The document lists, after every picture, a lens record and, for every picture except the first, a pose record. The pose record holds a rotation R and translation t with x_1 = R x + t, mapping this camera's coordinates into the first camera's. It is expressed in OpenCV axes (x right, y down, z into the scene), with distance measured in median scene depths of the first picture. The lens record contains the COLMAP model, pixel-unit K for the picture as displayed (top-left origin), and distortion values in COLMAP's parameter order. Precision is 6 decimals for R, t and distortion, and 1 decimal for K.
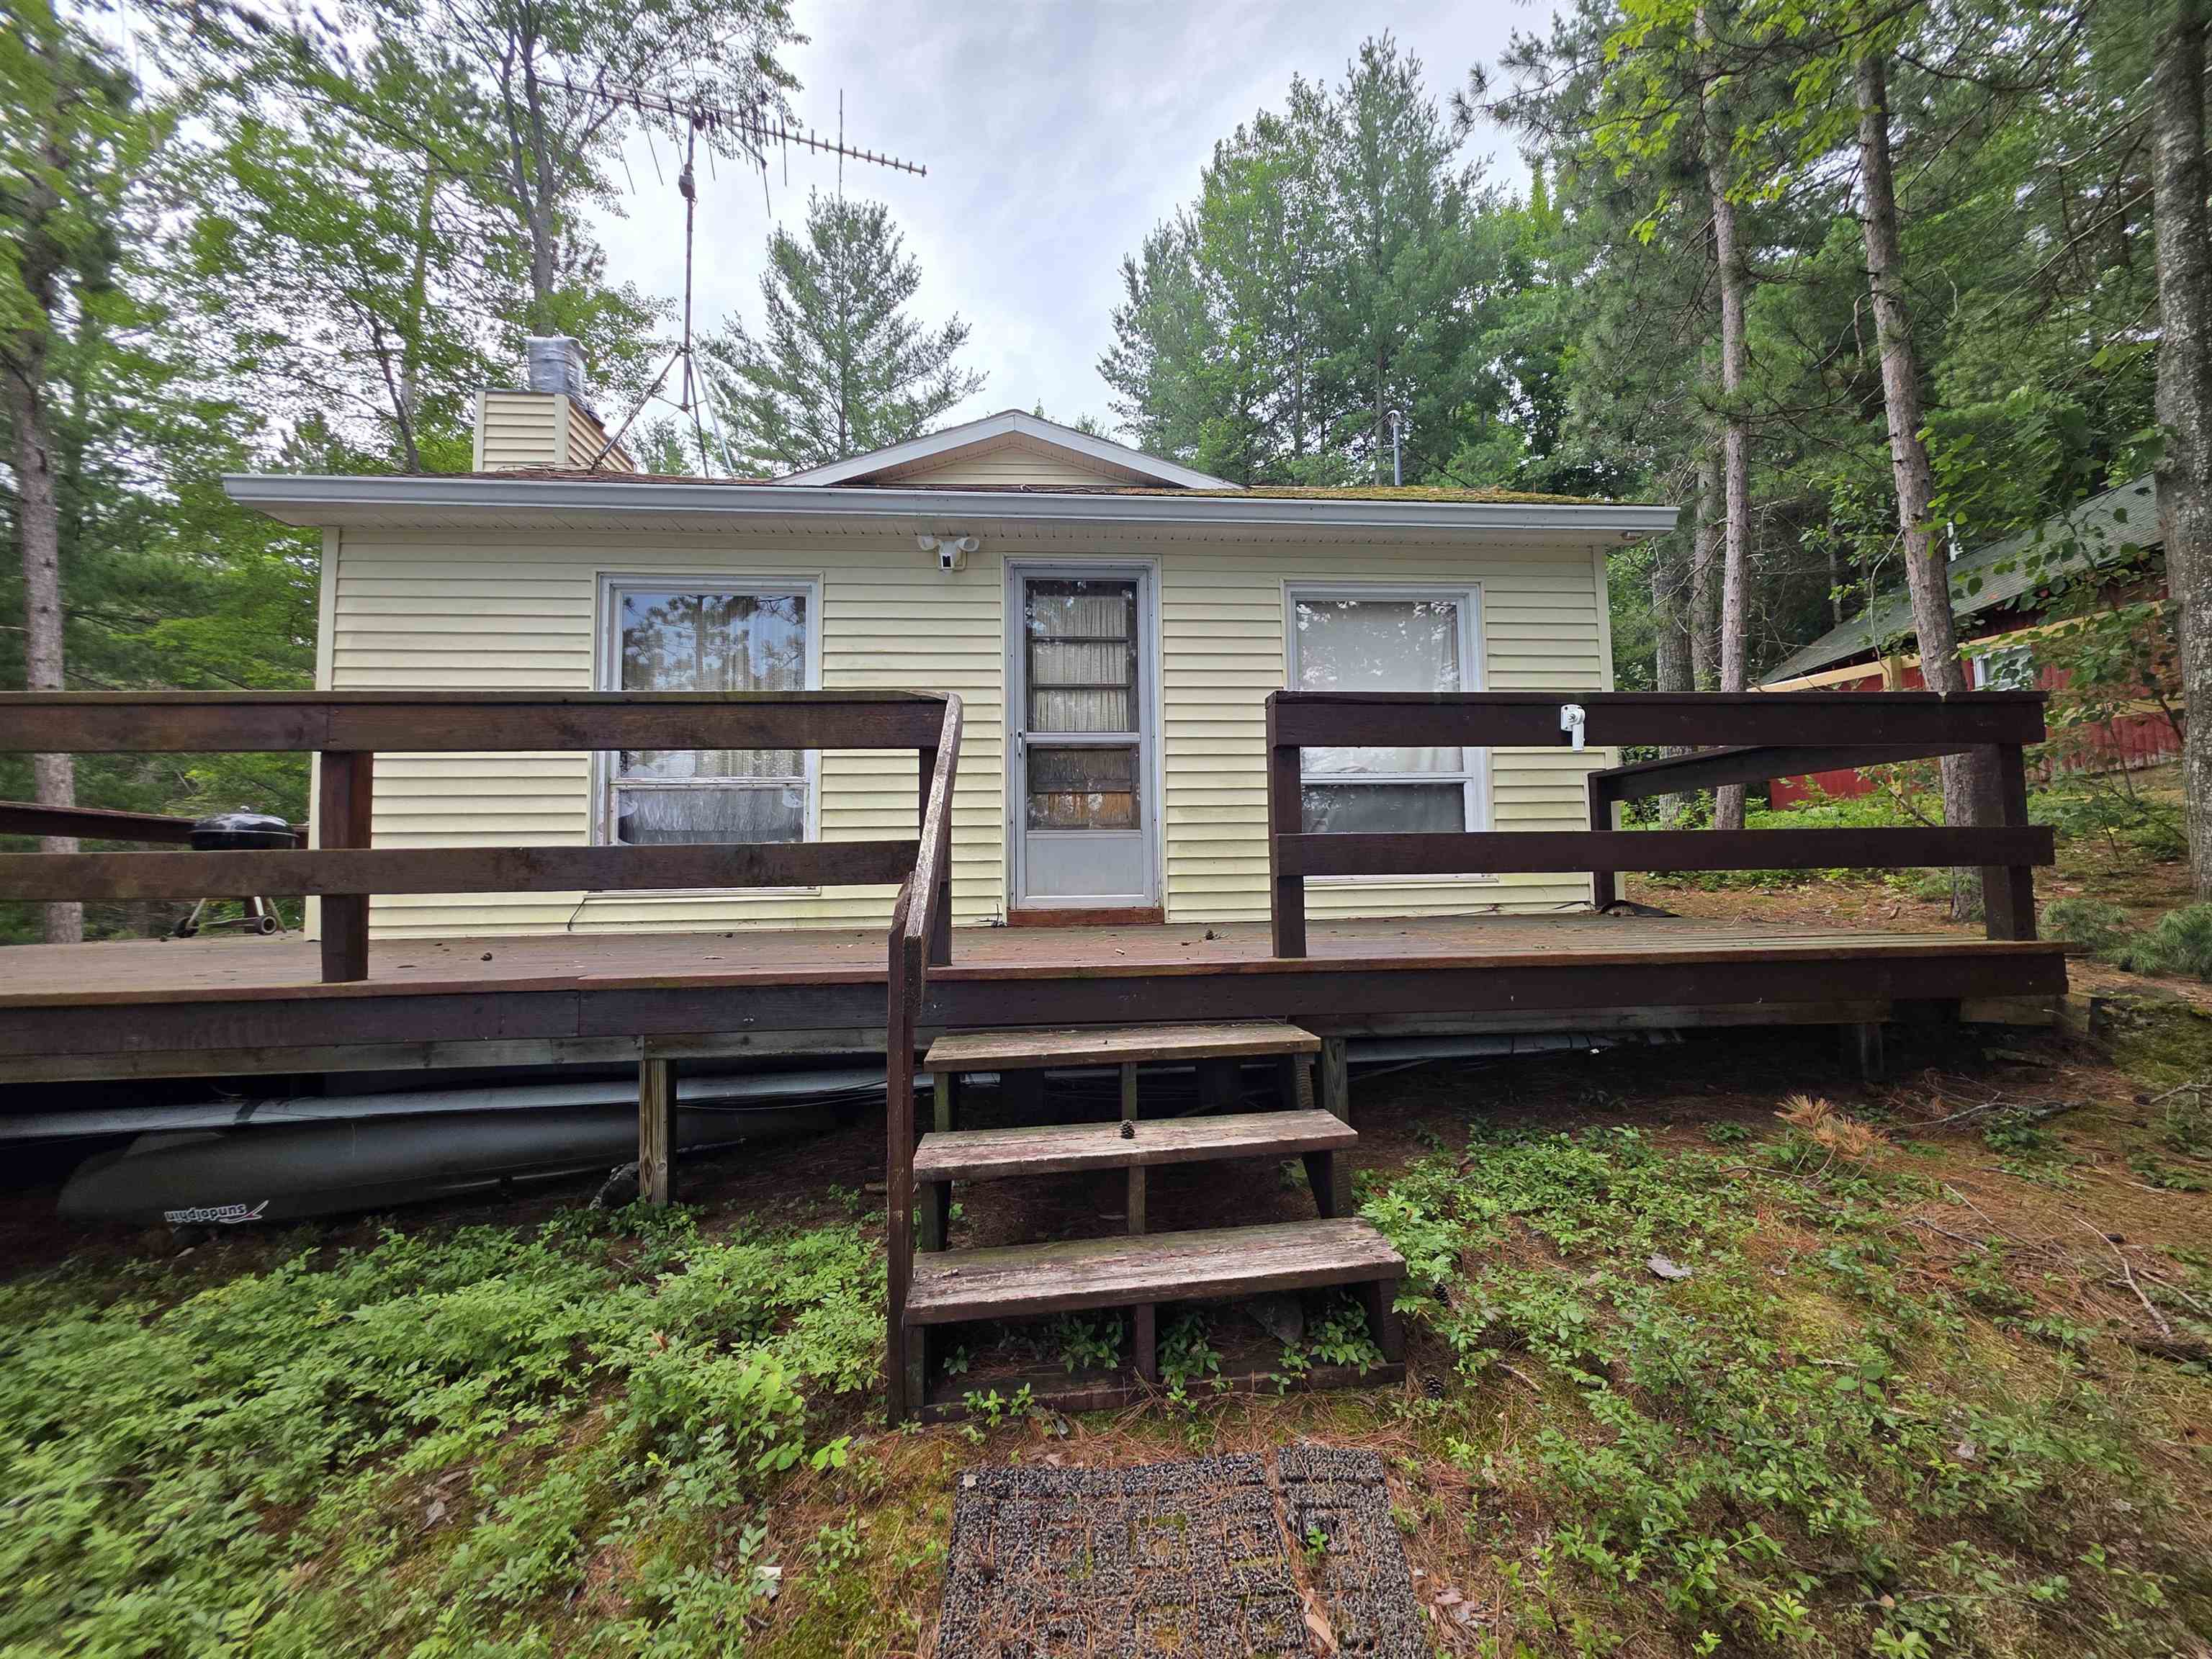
lens RADIAL K [[876.2, 0, 1100.1], [0, 876.2, 824.8], [0, 0, 1]] dist [0.002589, -0.001117]
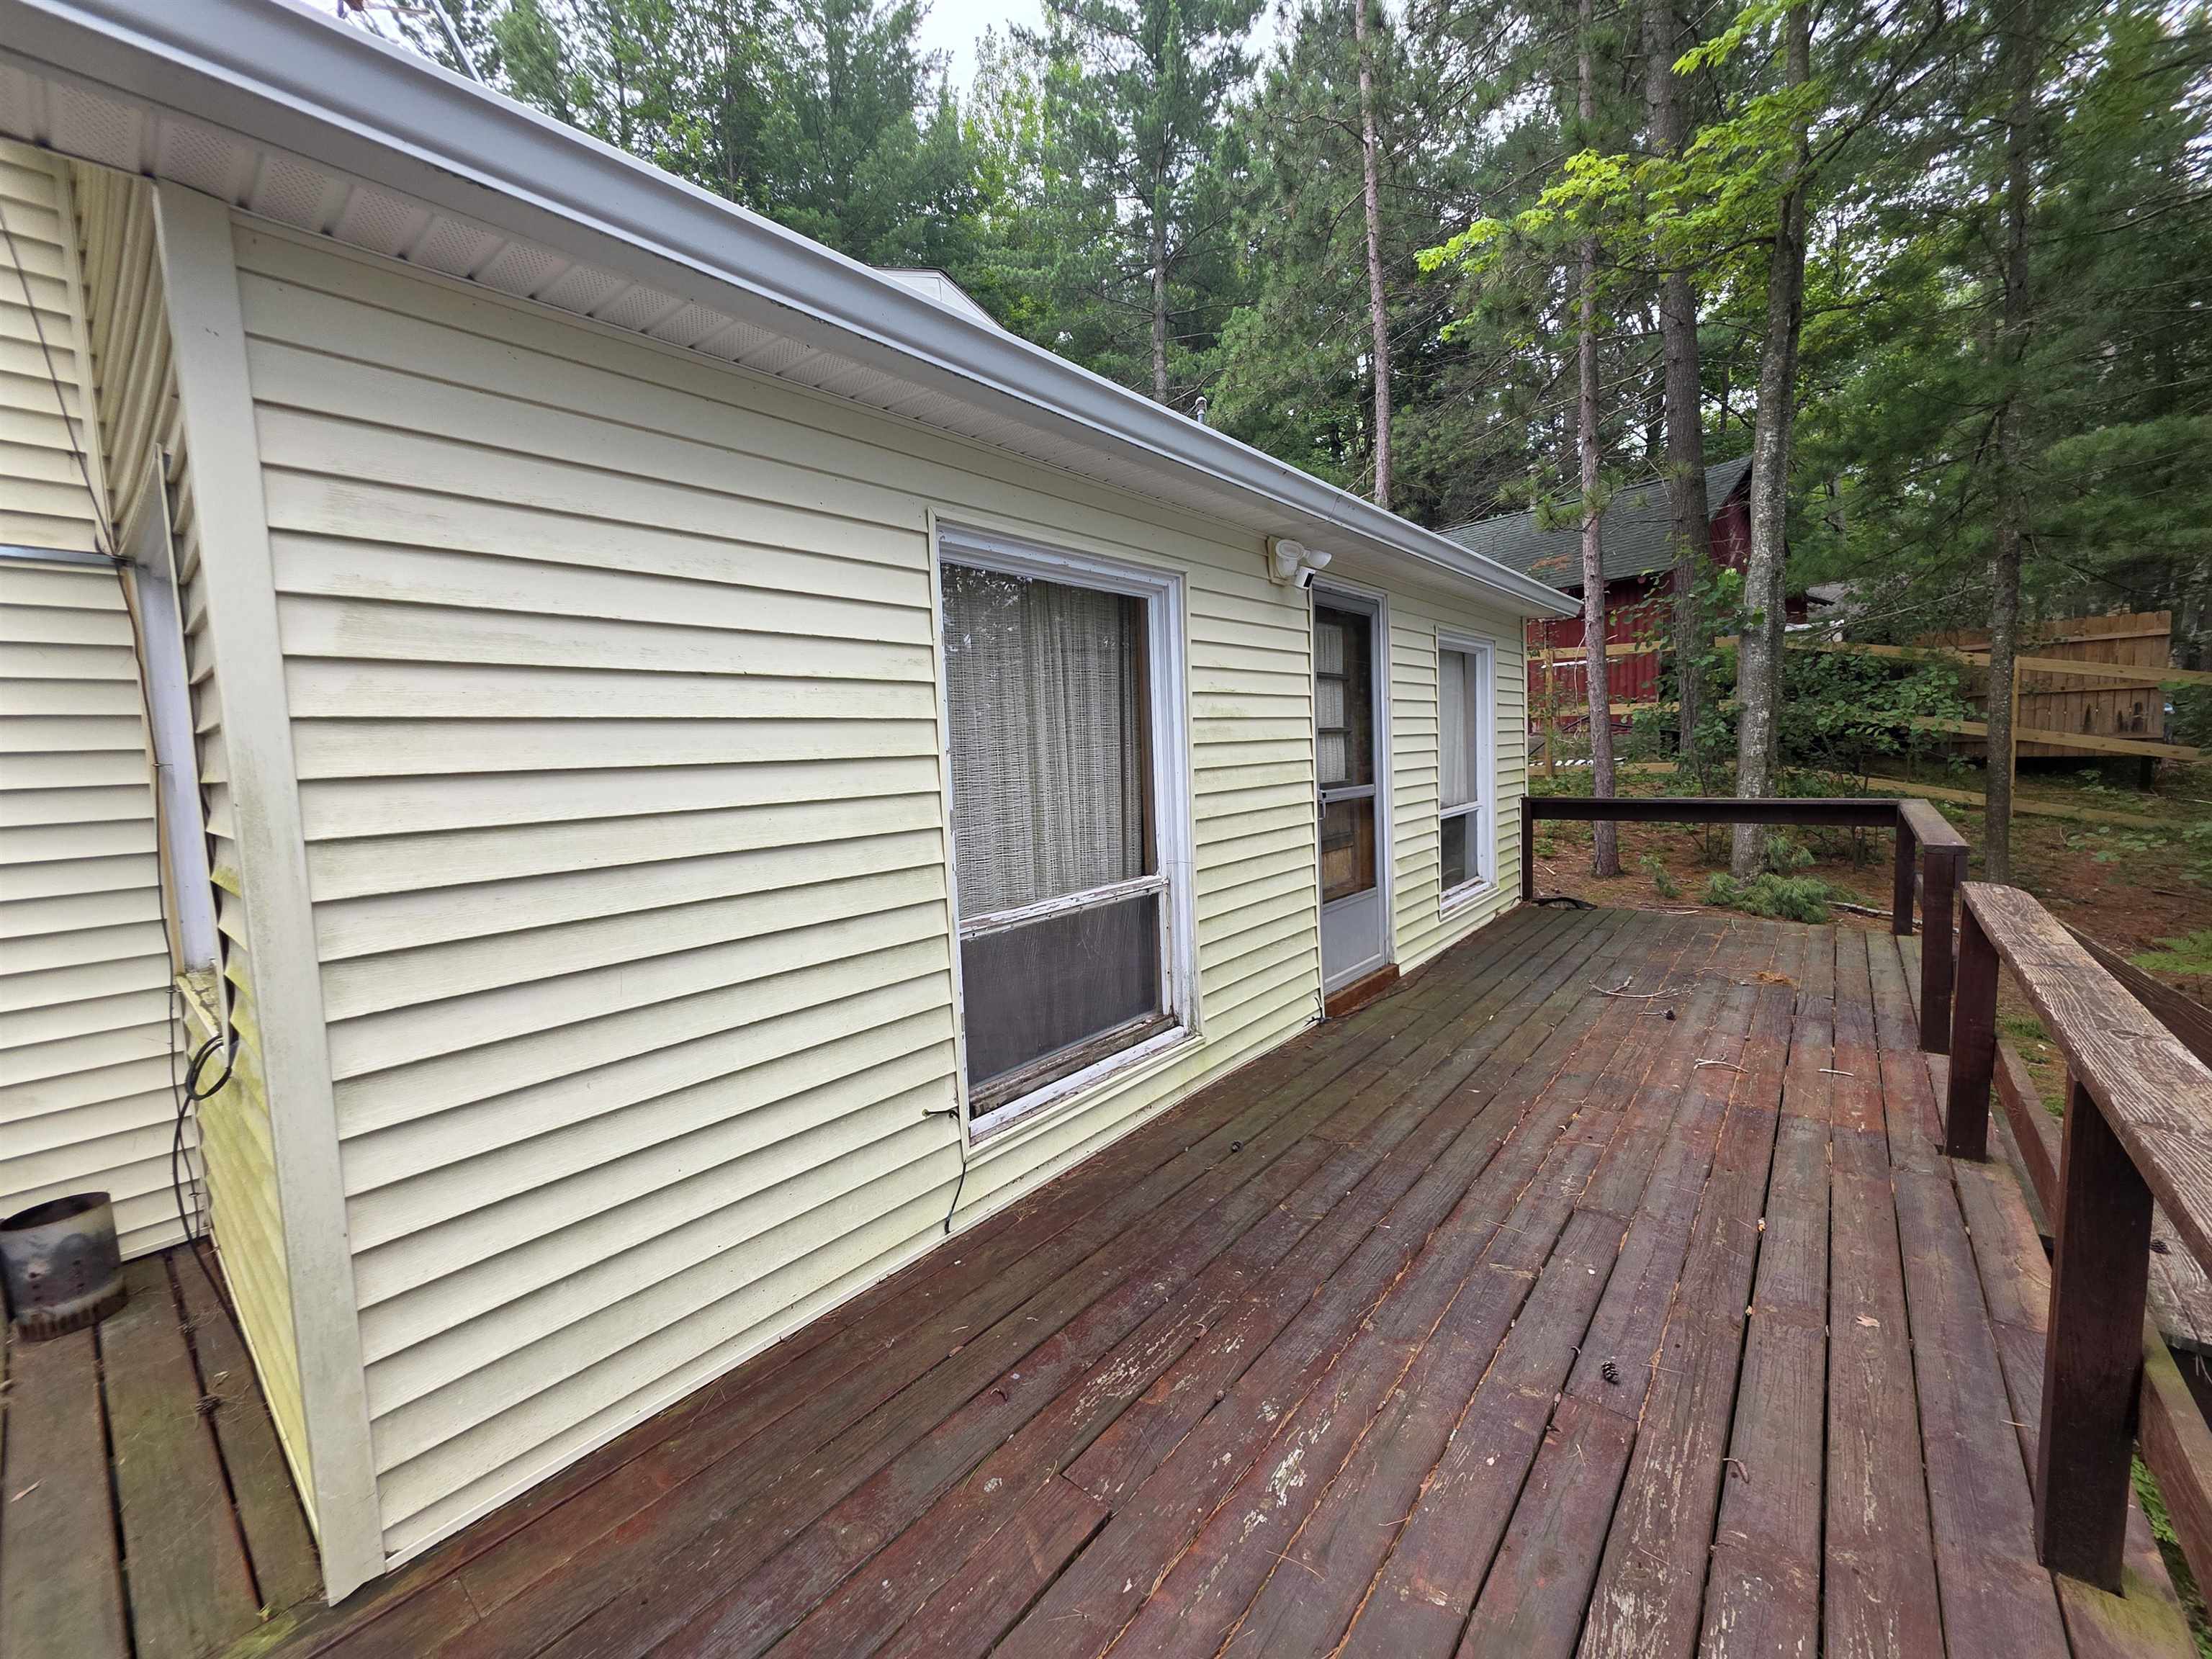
lens RADIAL K [[876.2, 0, 1105.9], [0, 876.2, 826.9], [0, 0, 1]] dist [0.002589, -0.001117]
pose [[0.706025, -0.072402, 0.704476, -0.820707], [-0.013145, 0.993249, 0.115254, -0.165628], [-0.708065, -0.090633, 0.700307, 0.547524]]
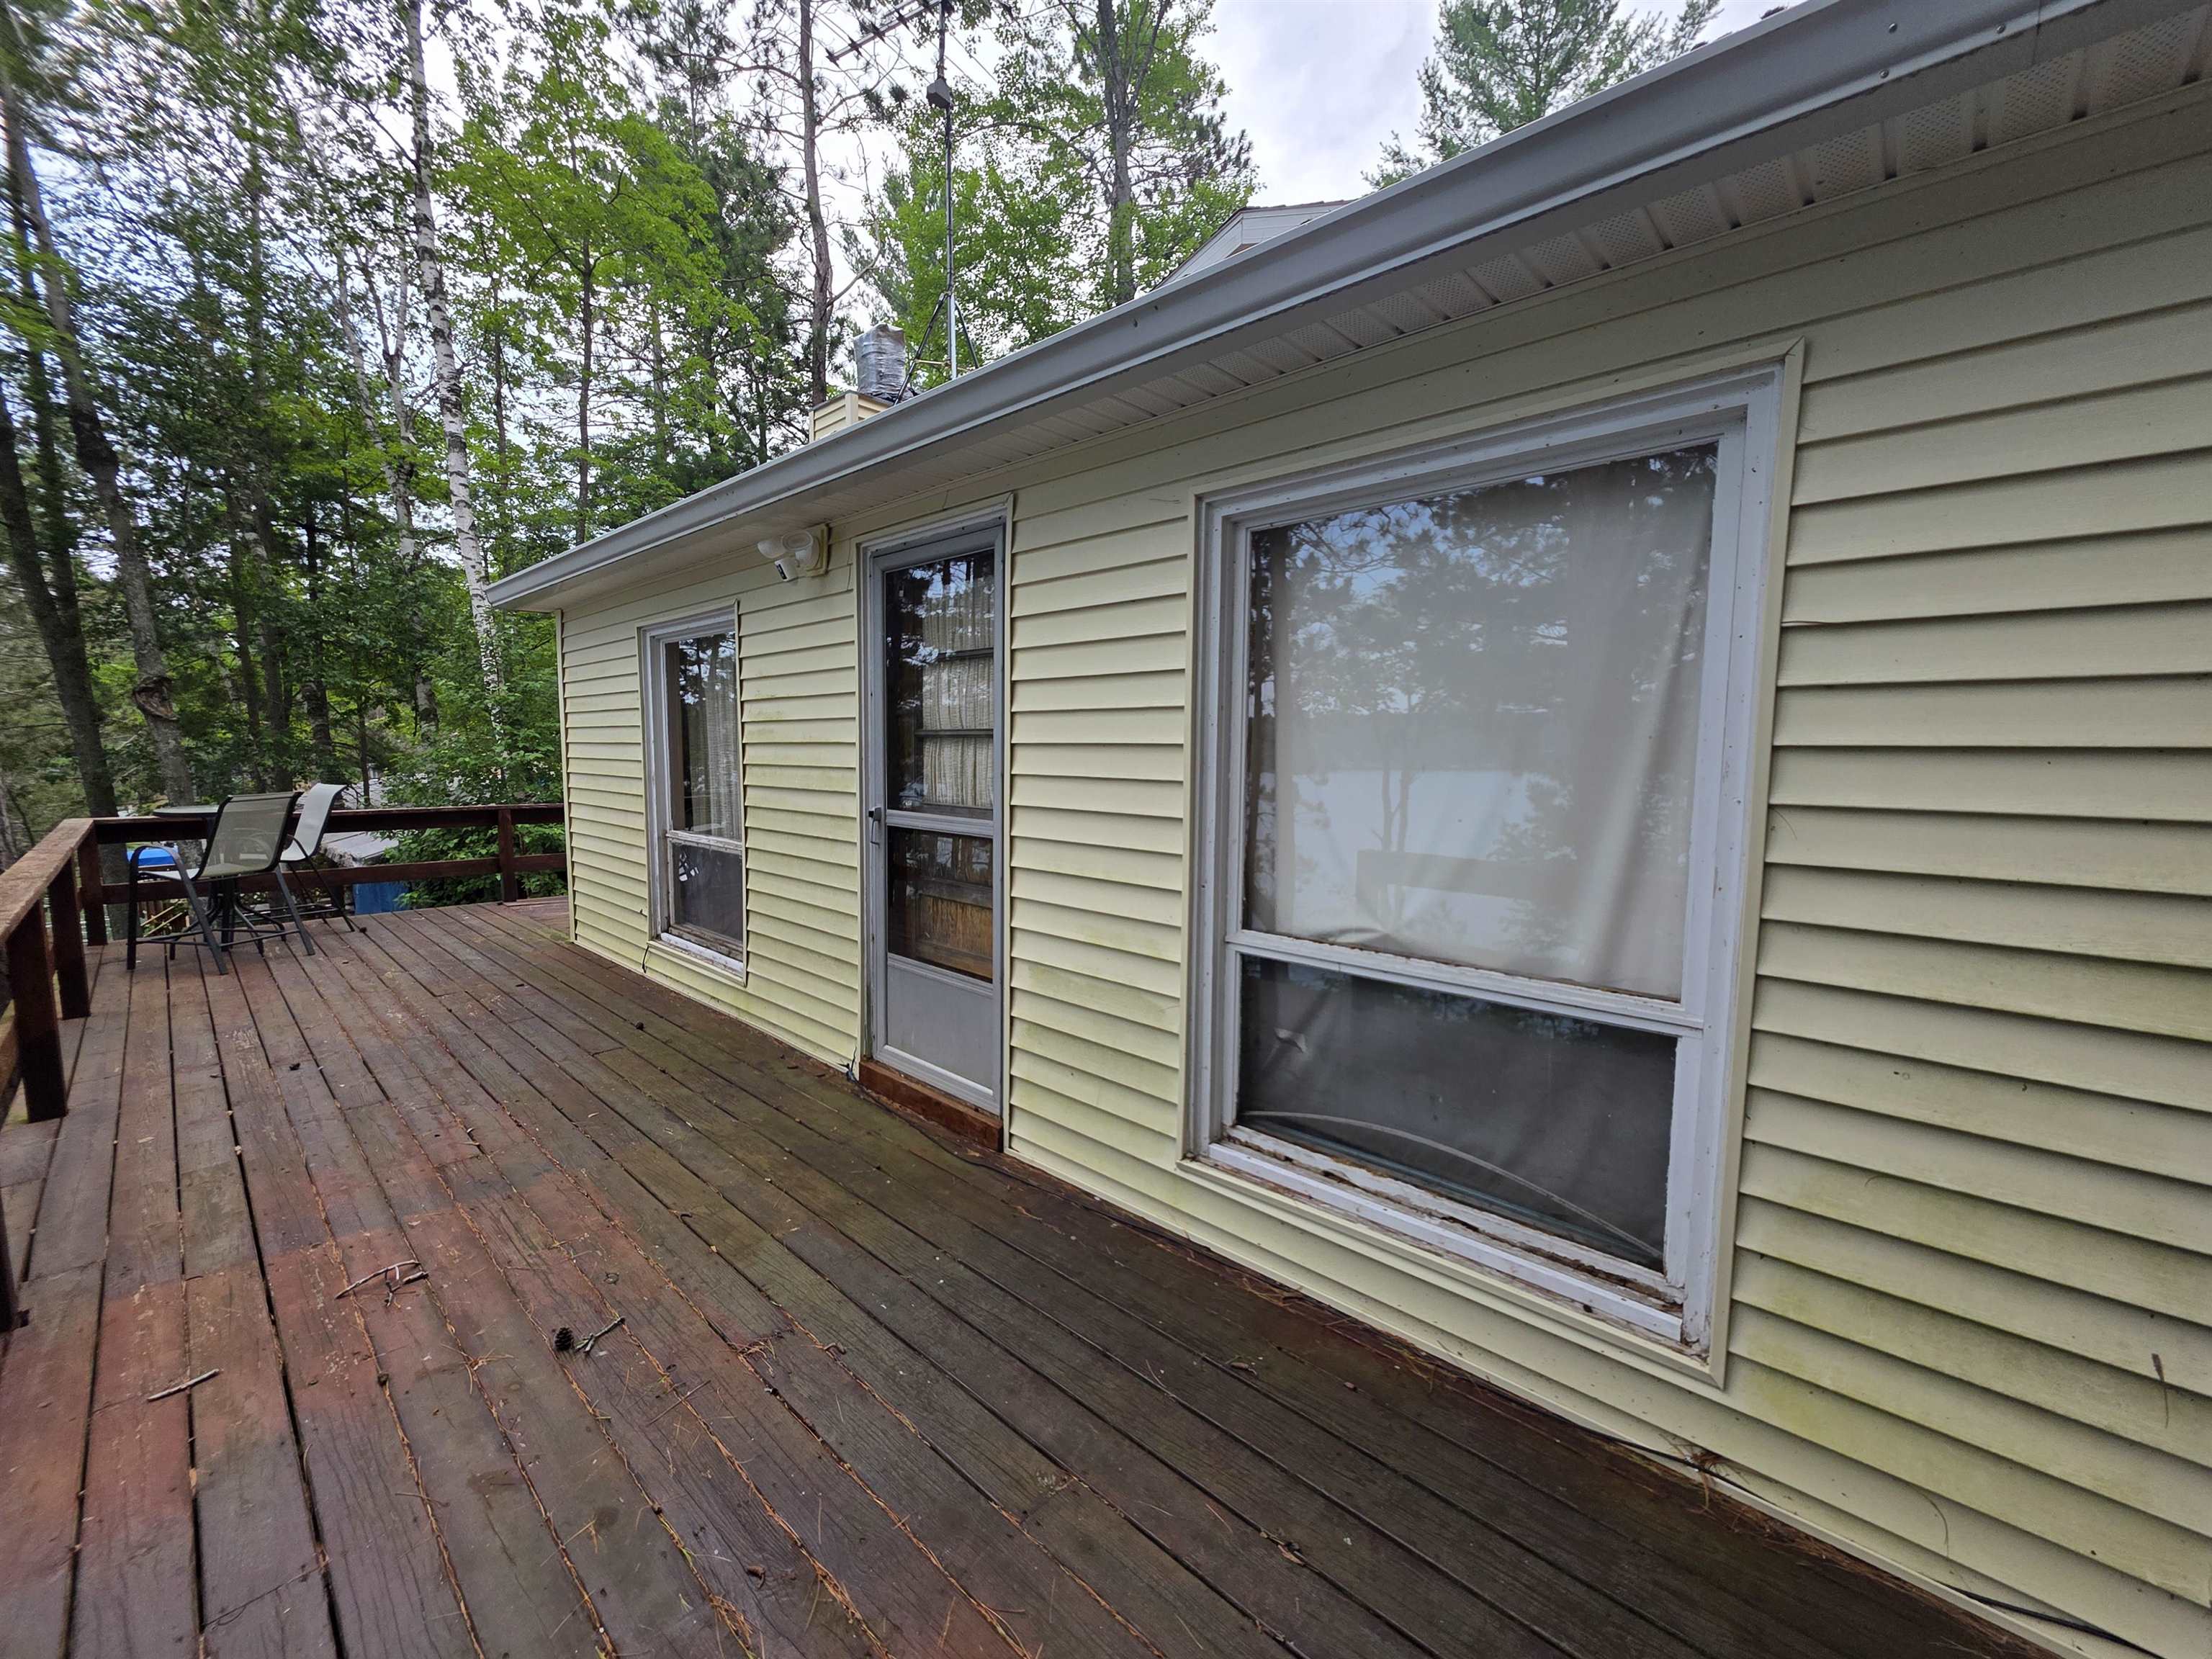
lens RADIAL K [[876.2, 0, 1096.1], [0, 876.2, 827.3], [0, 0, 1]] dist [0.002589, -0.001117]
pose [[0.665951, 0.092620, -0.740224, 0.517865], [0.024547, 0.989005, 0.145833, -0.184784], [0.745592, -0.115288, 0.656355, 0.673867]]
